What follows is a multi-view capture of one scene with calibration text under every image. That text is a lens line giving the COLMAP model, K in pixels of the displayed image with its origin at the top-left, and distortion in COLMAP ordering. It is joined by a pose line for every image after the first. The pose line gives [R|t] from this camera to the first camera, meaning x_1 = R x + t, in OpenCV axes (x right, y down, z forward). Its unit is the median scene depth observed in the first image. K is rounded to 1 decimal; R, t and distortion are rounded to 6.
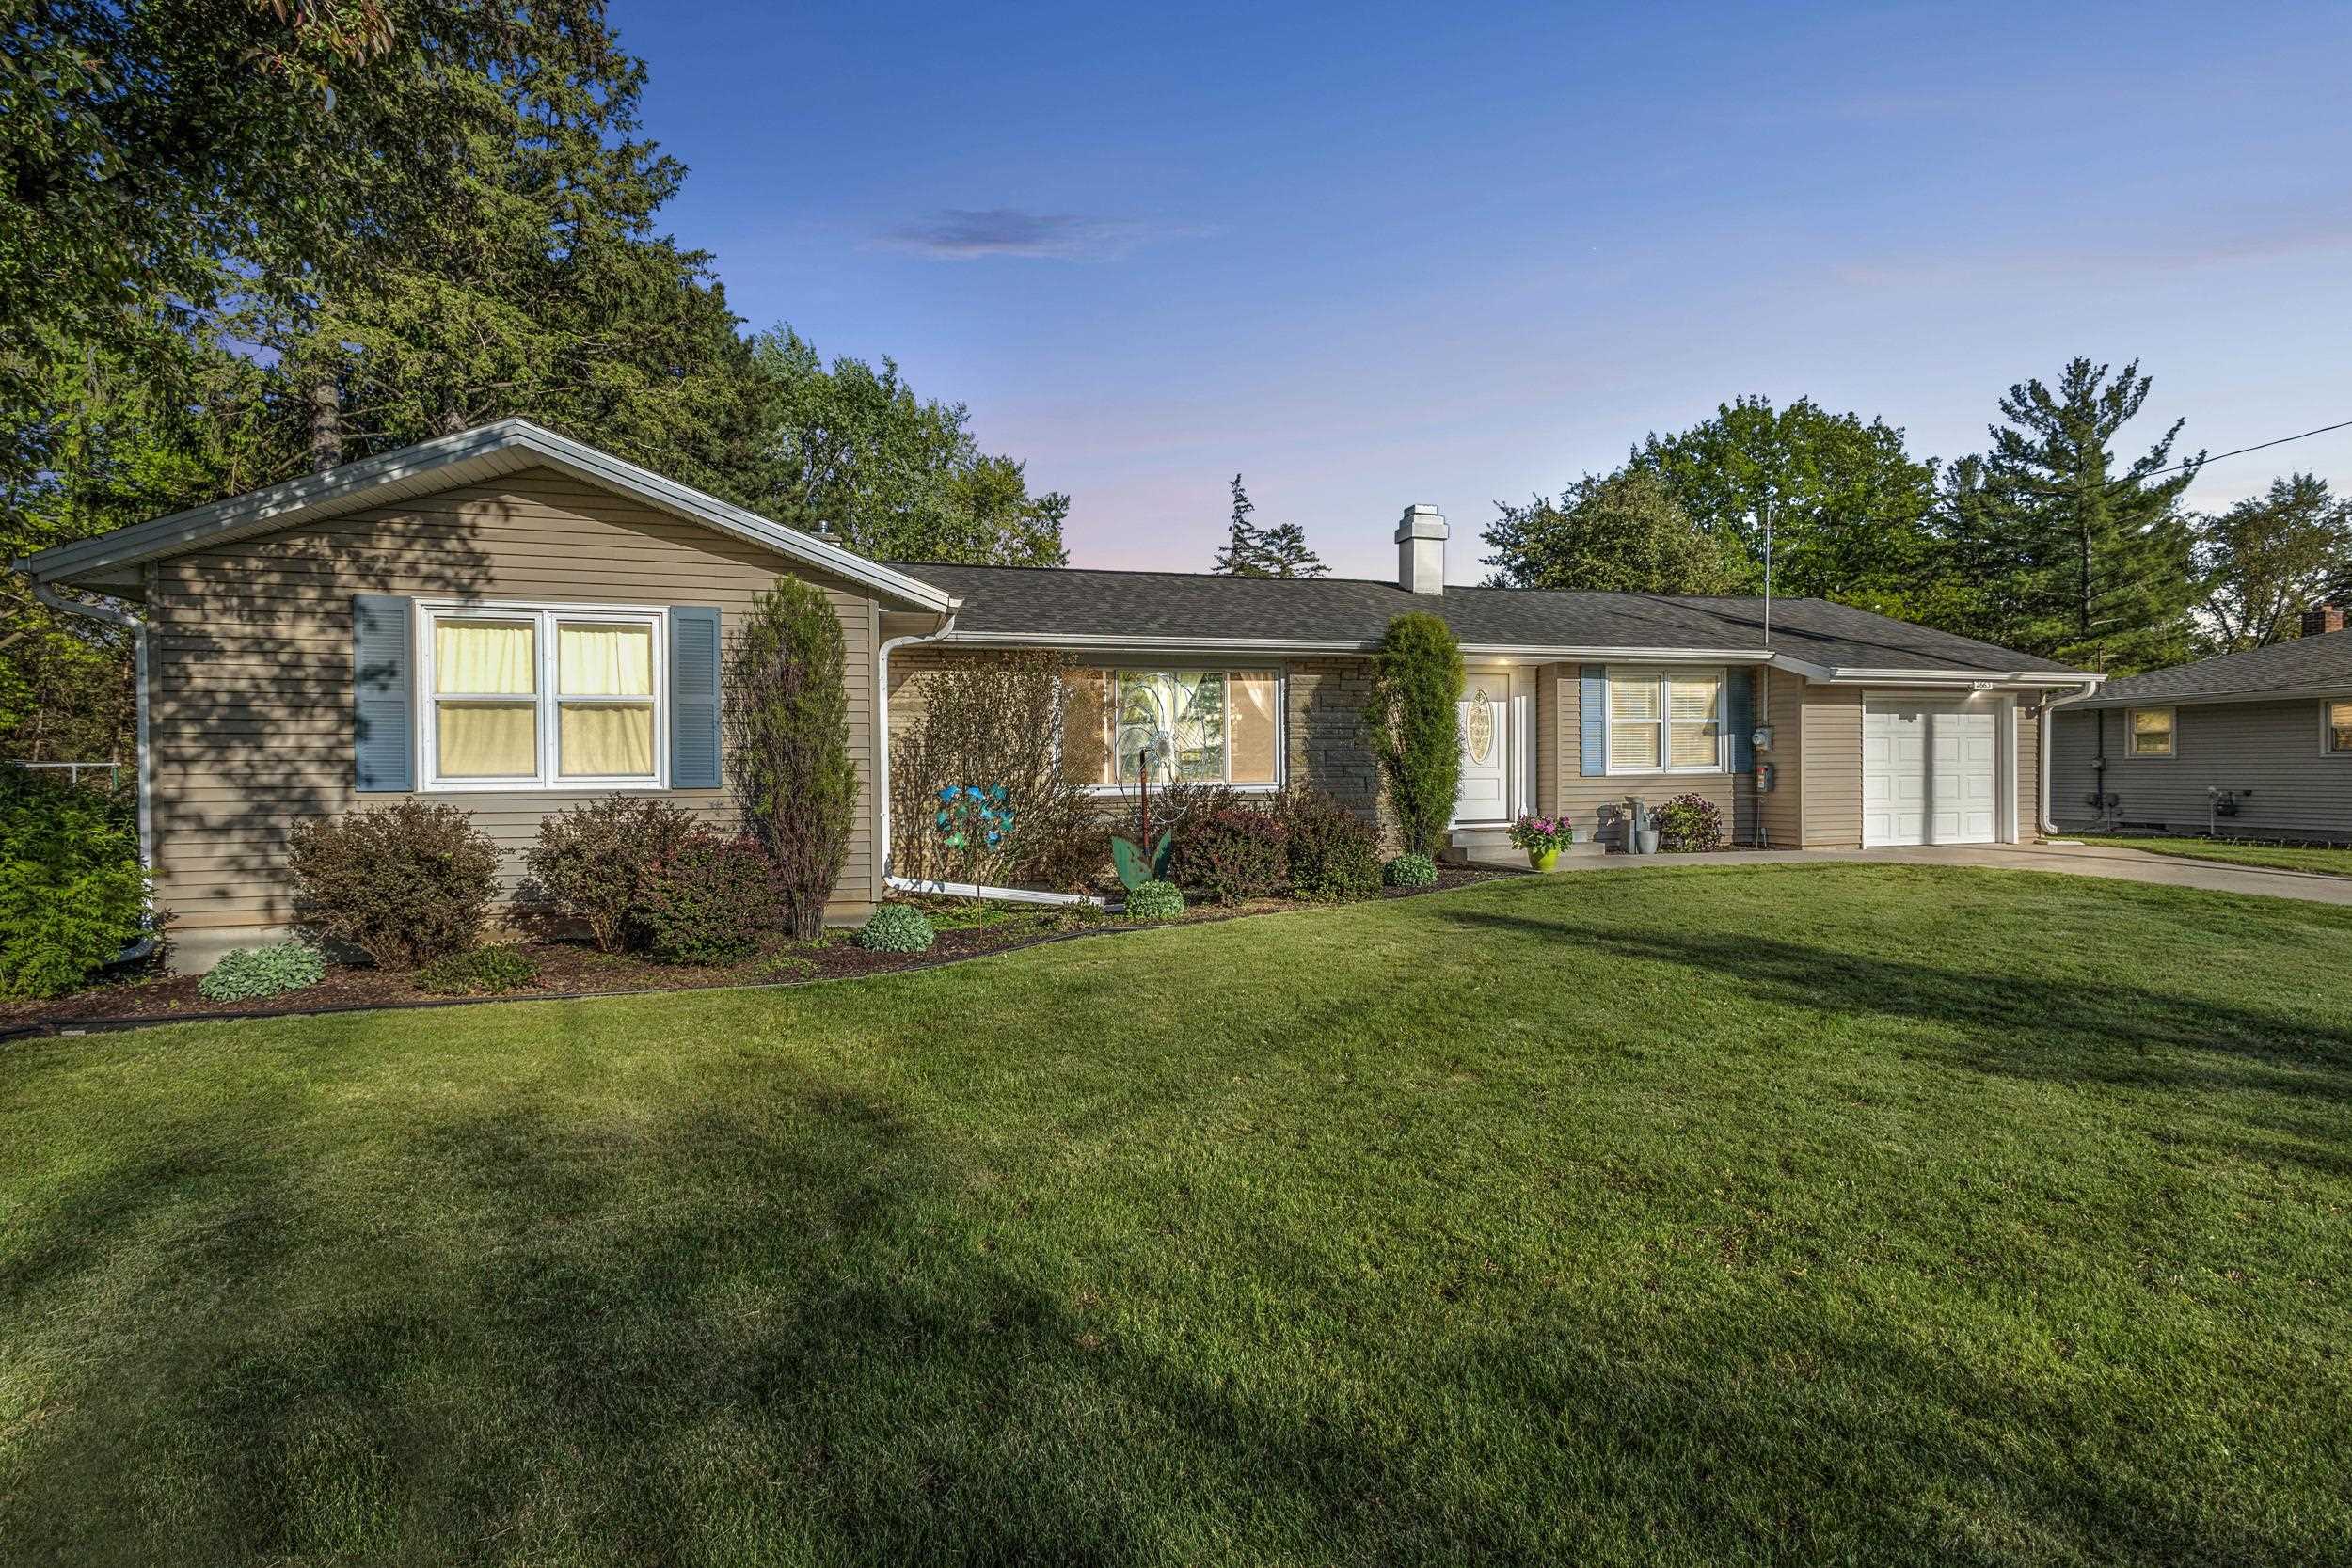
lens RADIAL K [[1093.2, 0, 1167.9], [0, 1093.2, 785.4], [0, 0, 1]] dist [0.003079, 0.000667]
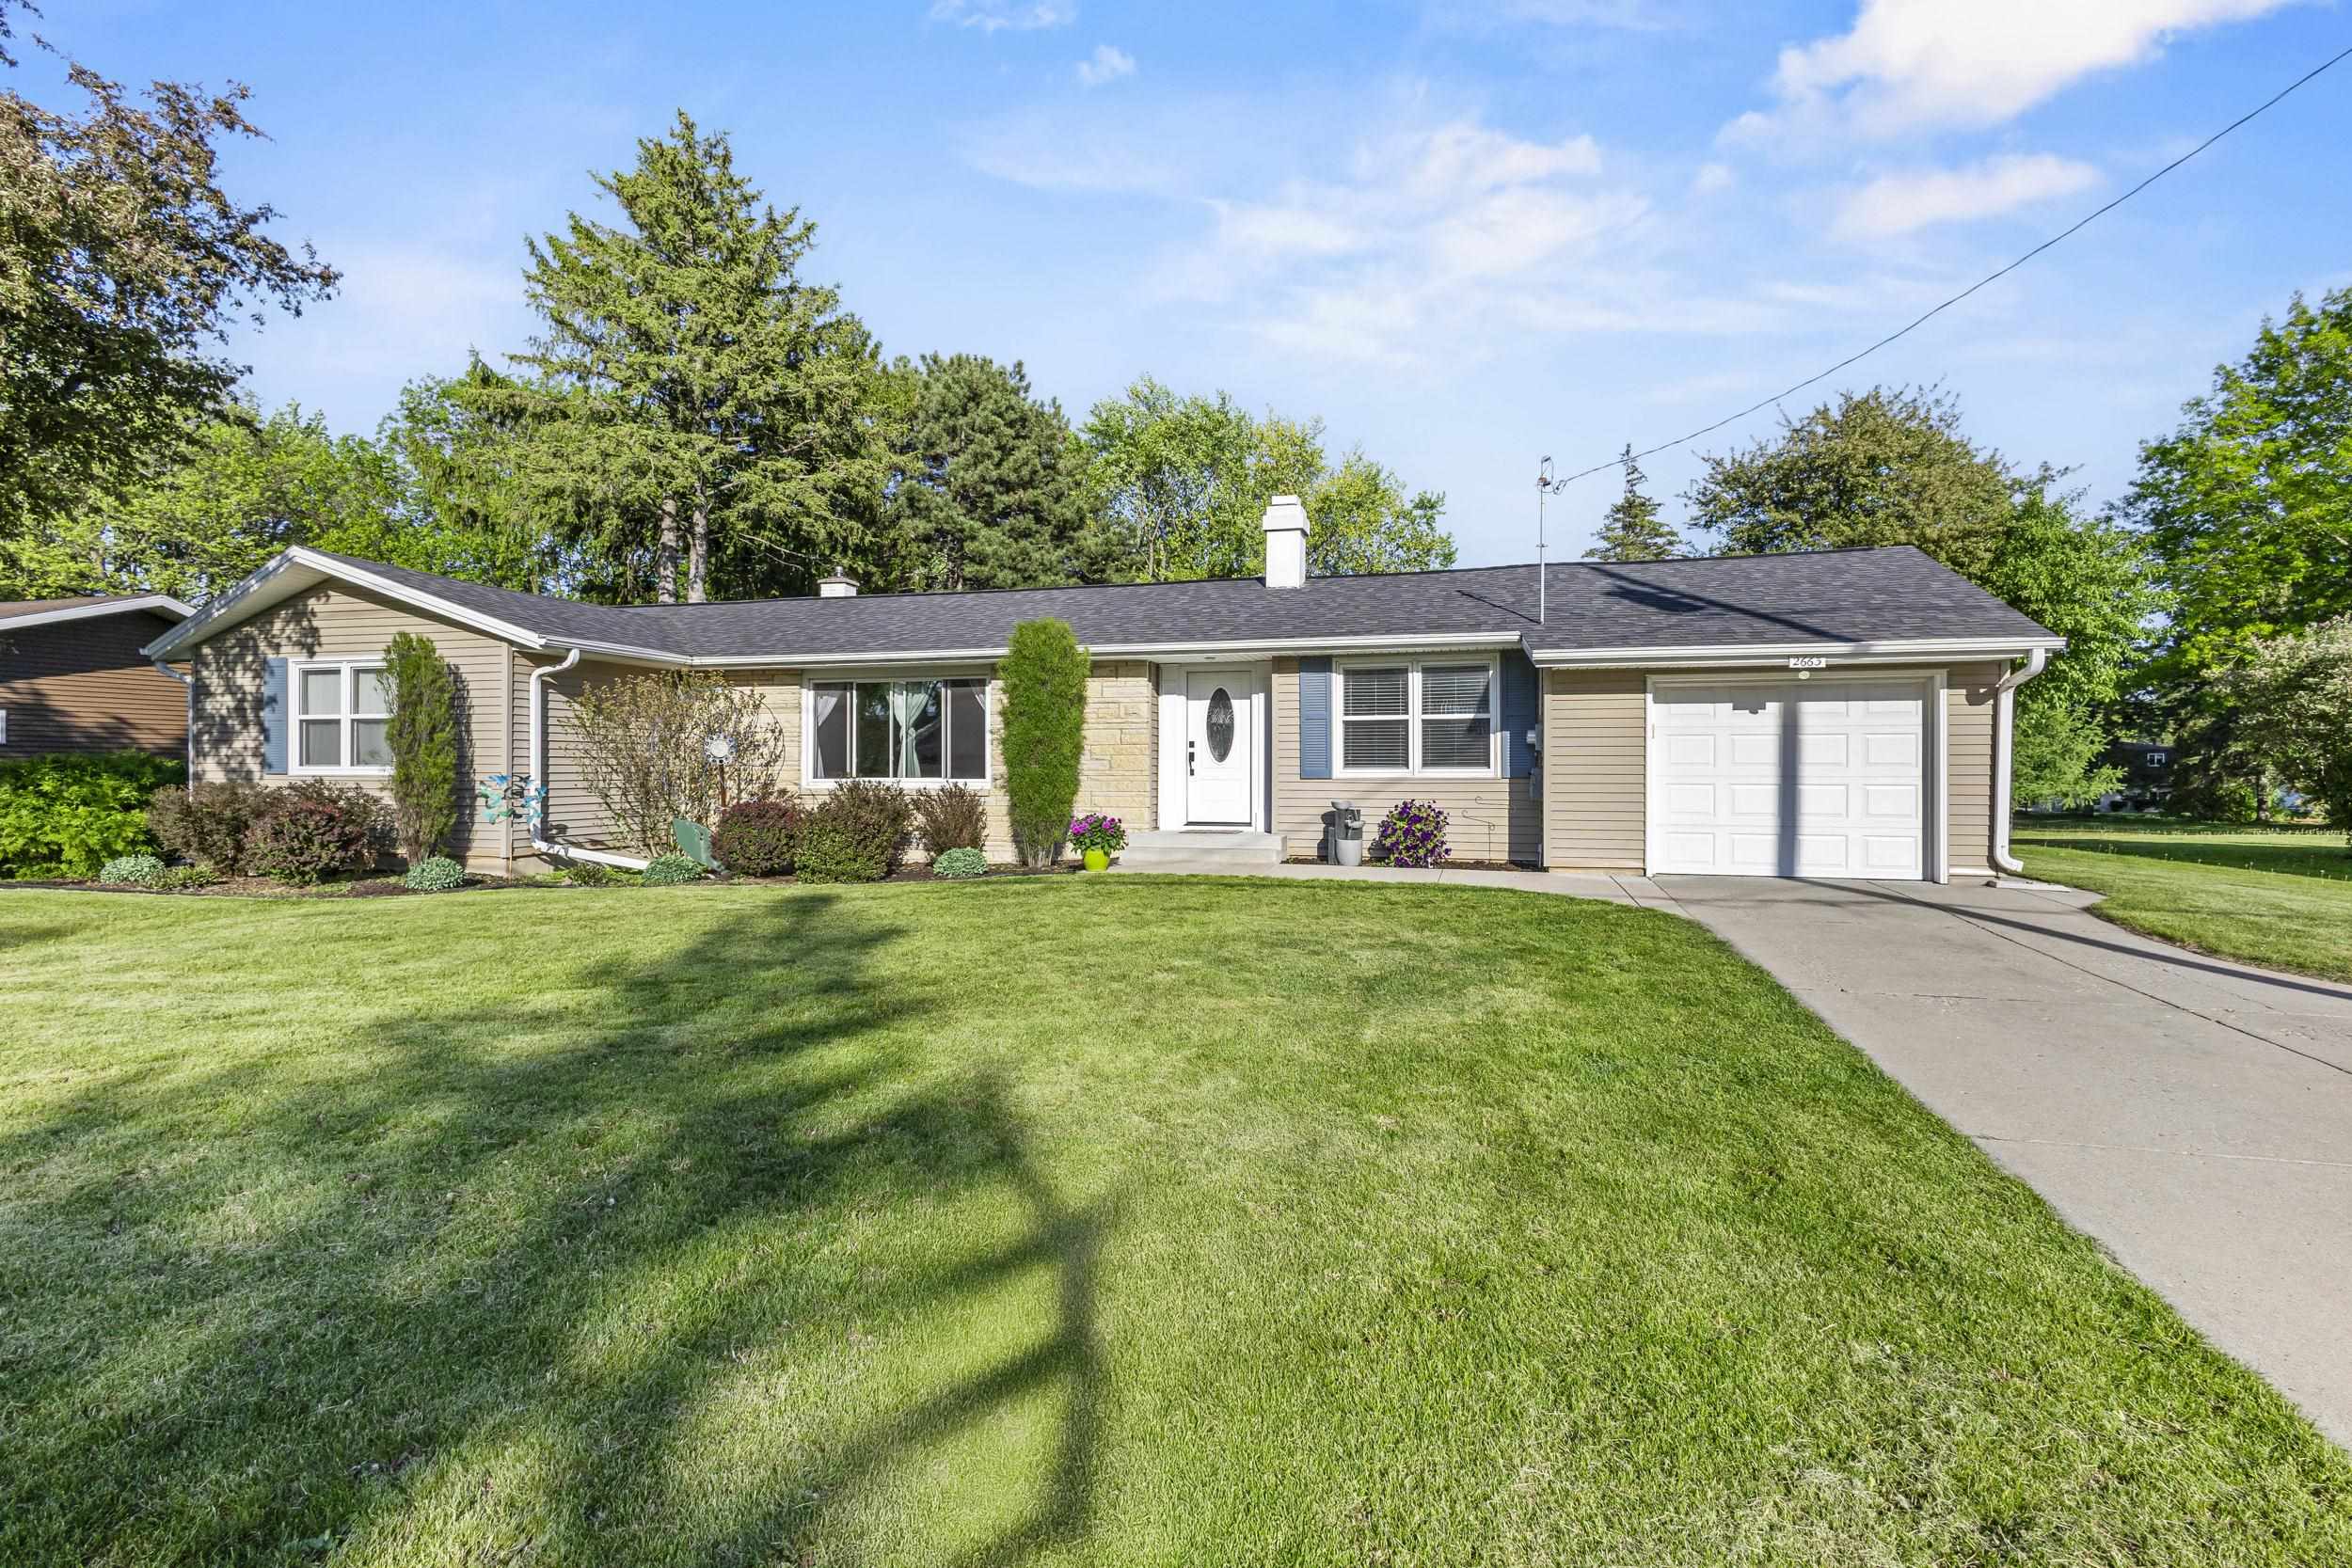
lens RADIAL K [[1093.2, 0, 1181.9], [0, 1093.2, 777.8], [0, 0, 1]] dist [0.003079, 0.000667]
pose [[0.856680, 0.013135, -0.515680, 1.253080], [-0.018321, 0.999820, -0.004969, -0.003635], [0.515522, 0.013704, 0.856767, 0.256000]]
